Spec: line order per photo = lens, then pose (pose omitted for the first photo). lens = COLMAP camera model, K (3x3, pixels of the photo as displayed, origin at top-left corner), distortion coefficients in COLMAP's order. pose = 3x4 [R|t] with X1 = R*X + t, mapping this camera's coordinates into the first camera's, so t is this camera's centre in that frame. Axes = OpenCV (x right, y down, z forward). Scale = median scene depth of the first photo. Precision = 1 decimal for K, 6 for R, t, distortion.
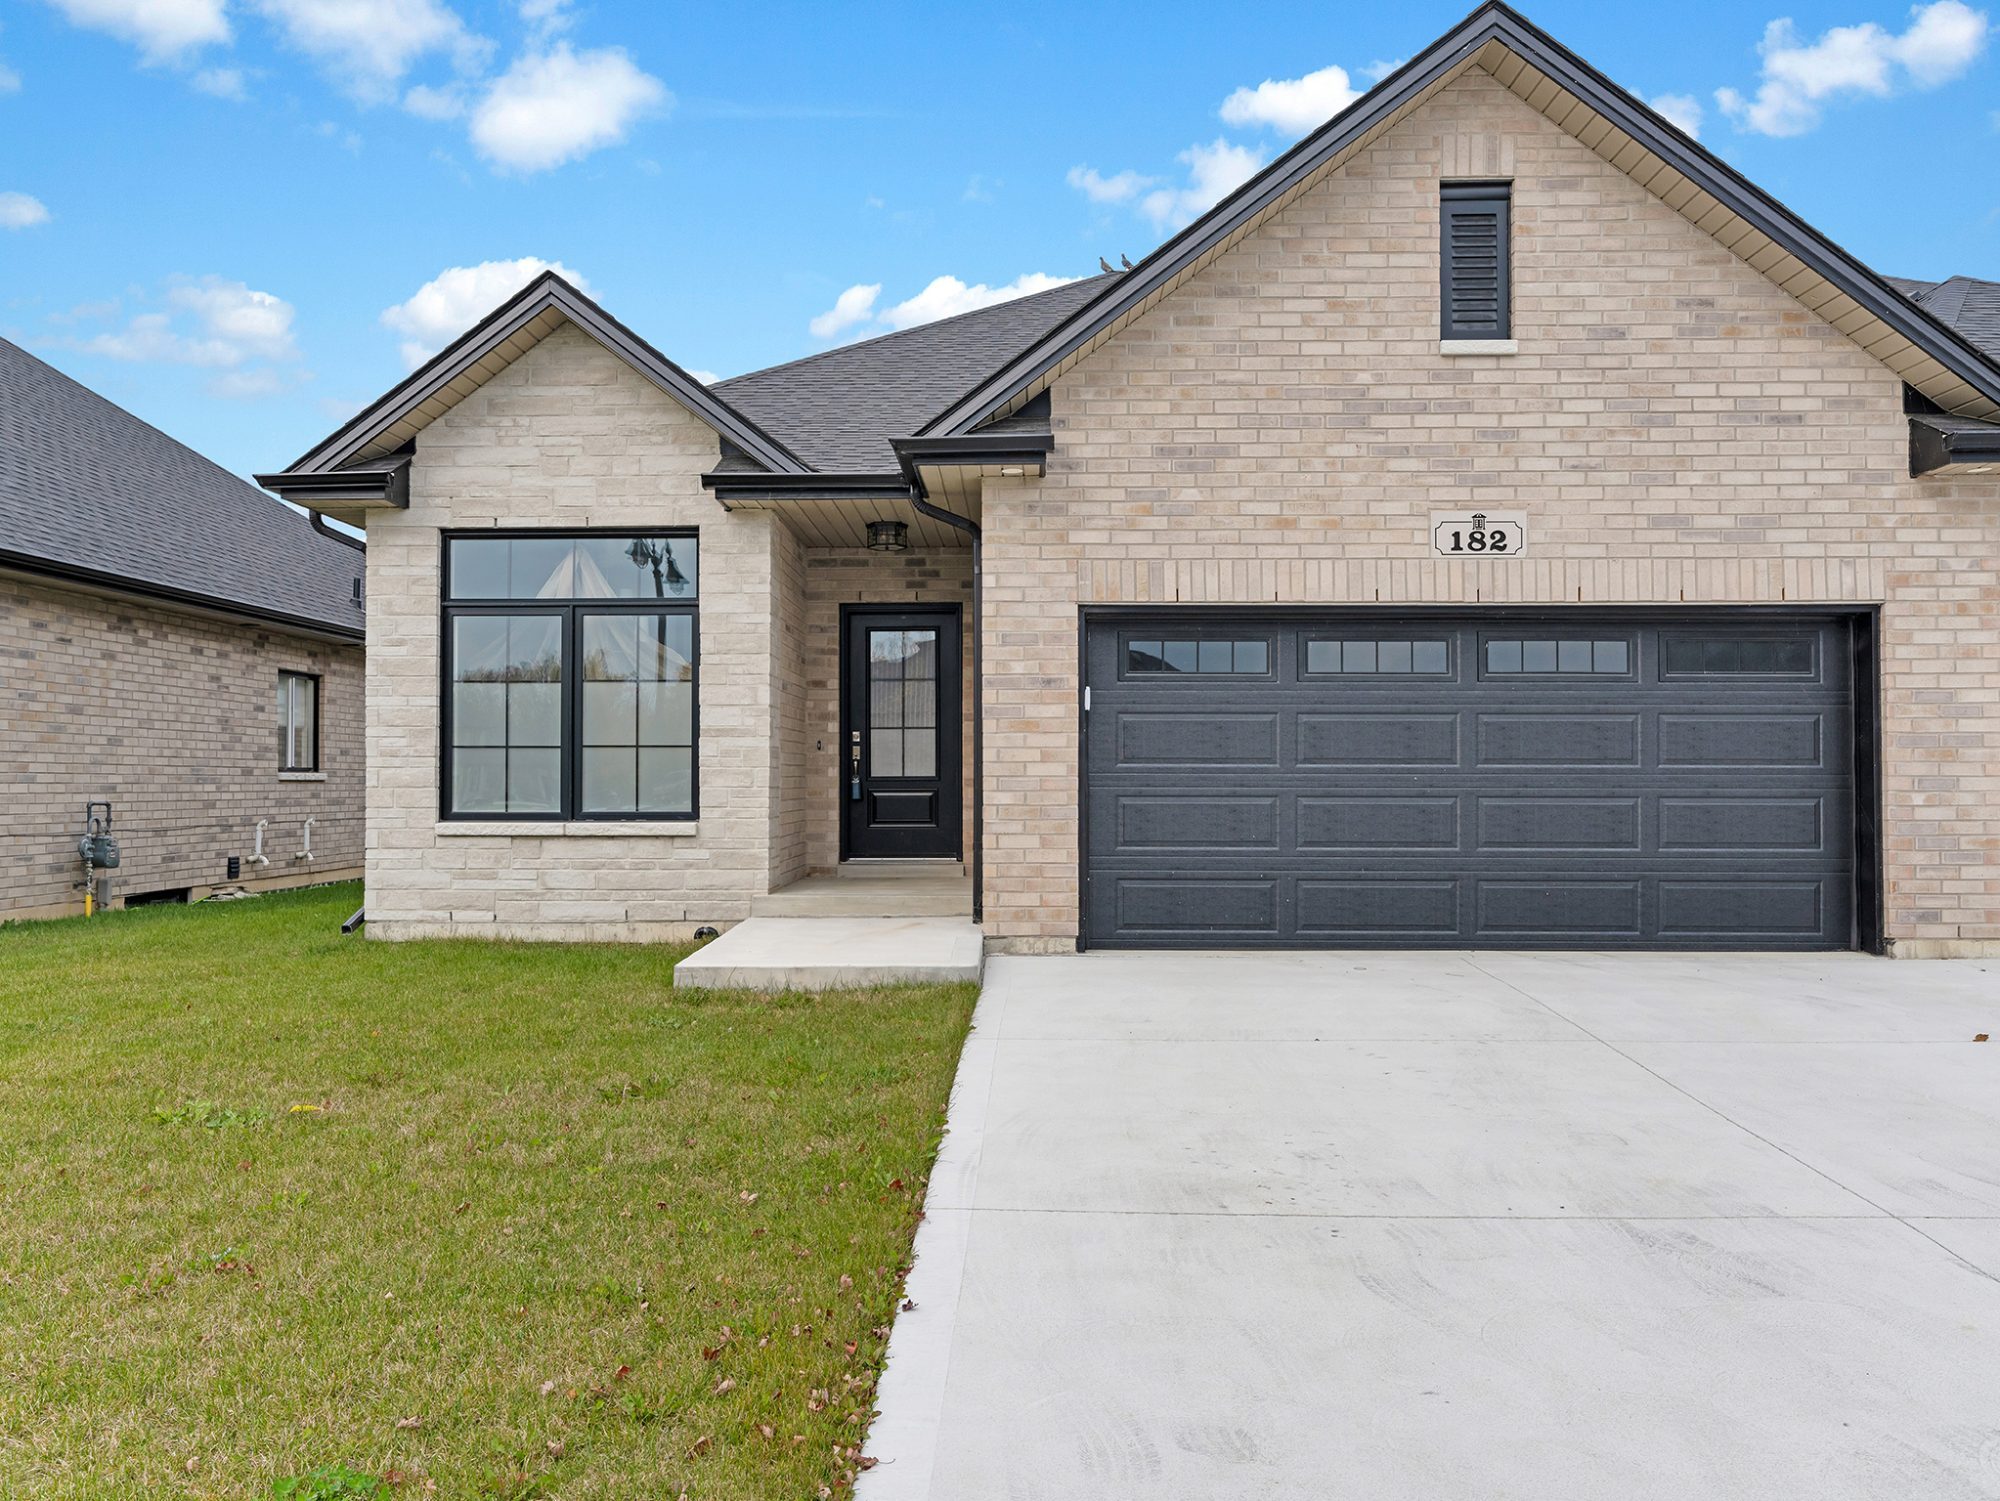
lens RADIAL K [[1608.4, 0, 1000.0], [0, 1608.4, 750.5], [0, 0, 1]] dist [-0.003990, 0.003996]
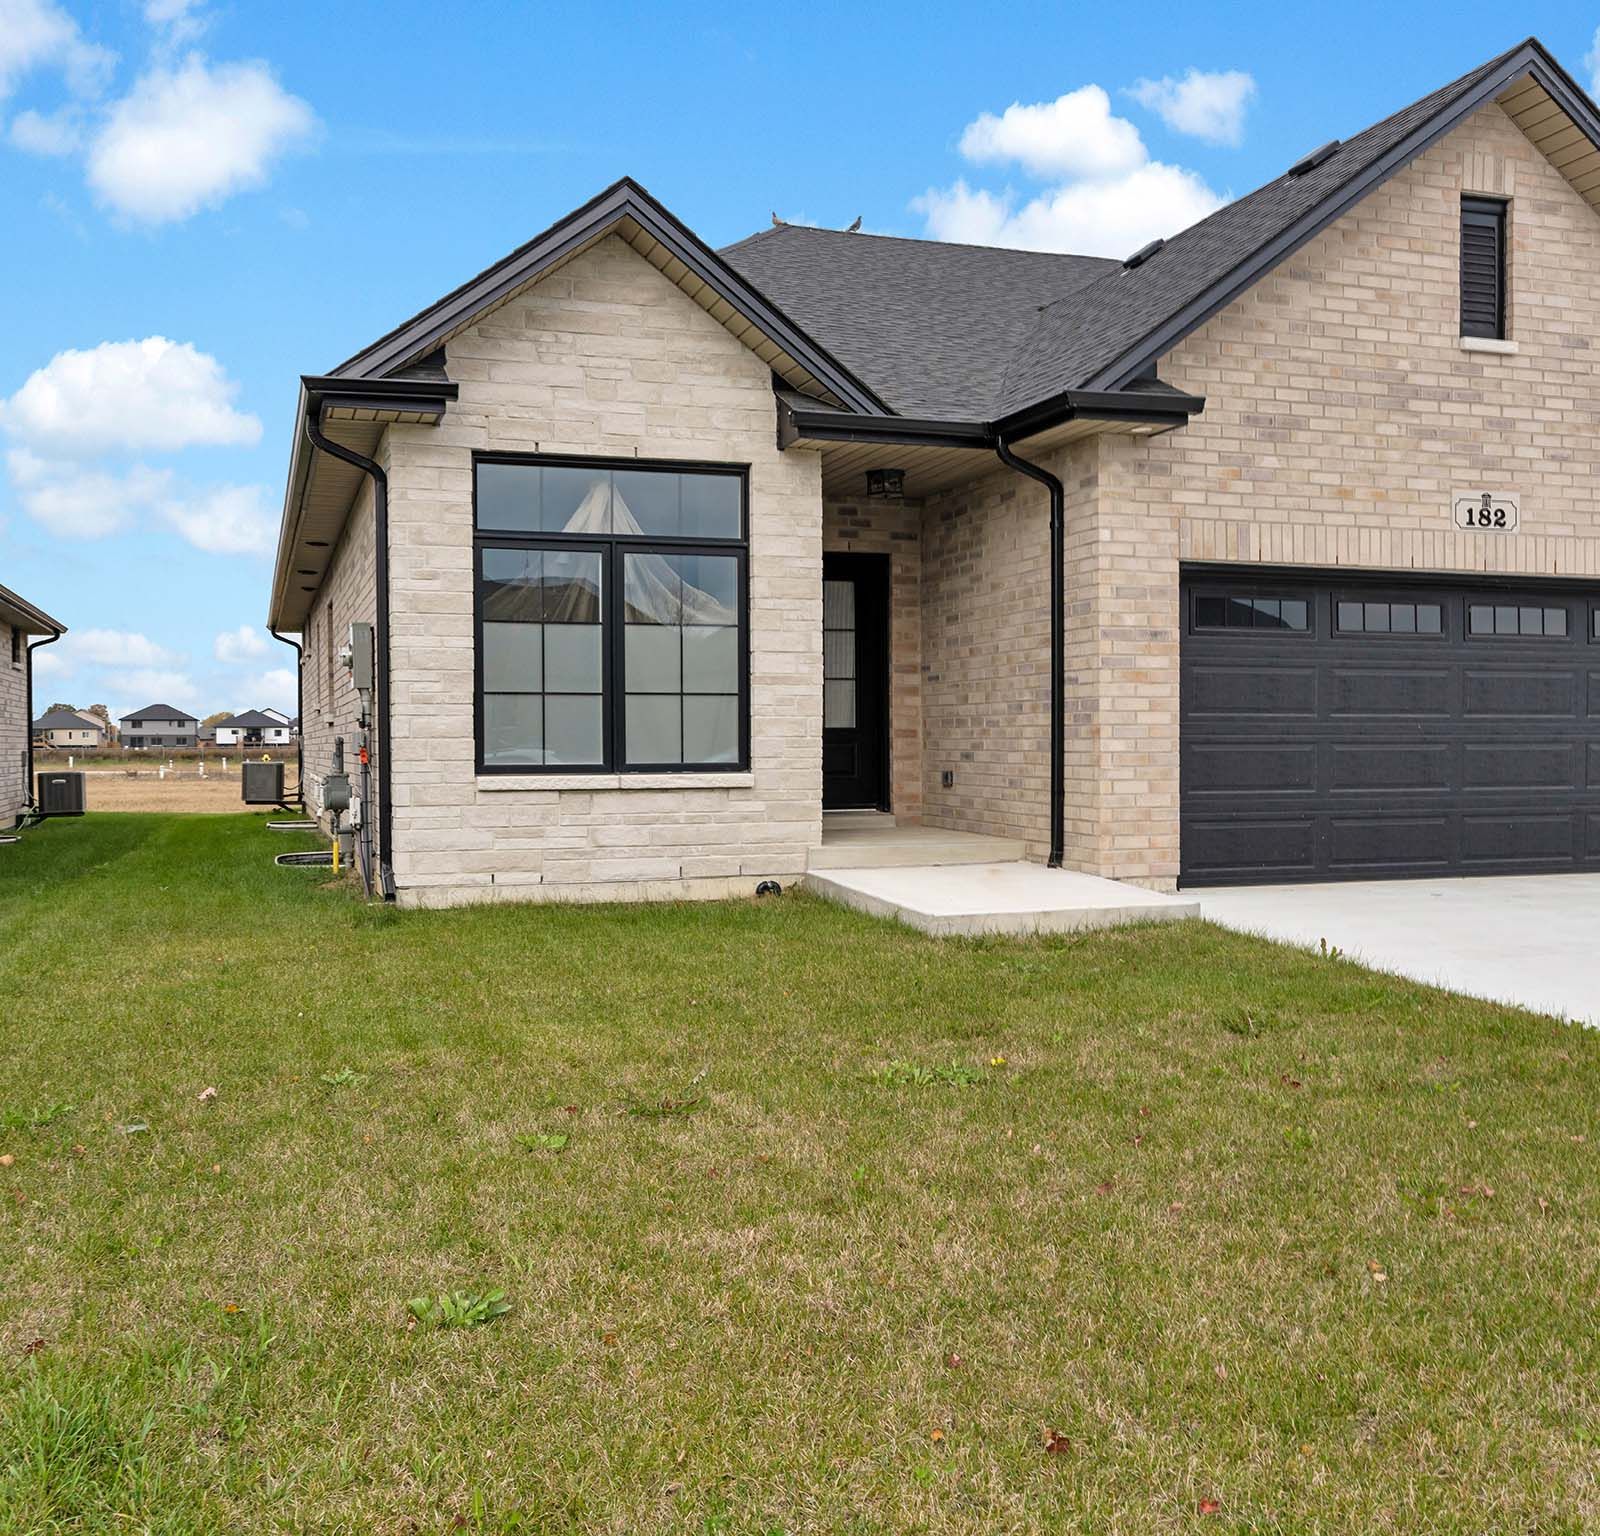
lens RADIAL K [[1627.3, 0, 800.0], [0, 1627.3, 768.0], [0, 0, 1]] dist [0.005170, -0.014914]
pose [[0.936647, -0.008731, 0.350165, -0.557581], [-0.003403, 0.999415, 0.034023, 0.009082], [-0.350257, -0.033059, 0.936070, 0.086117]]
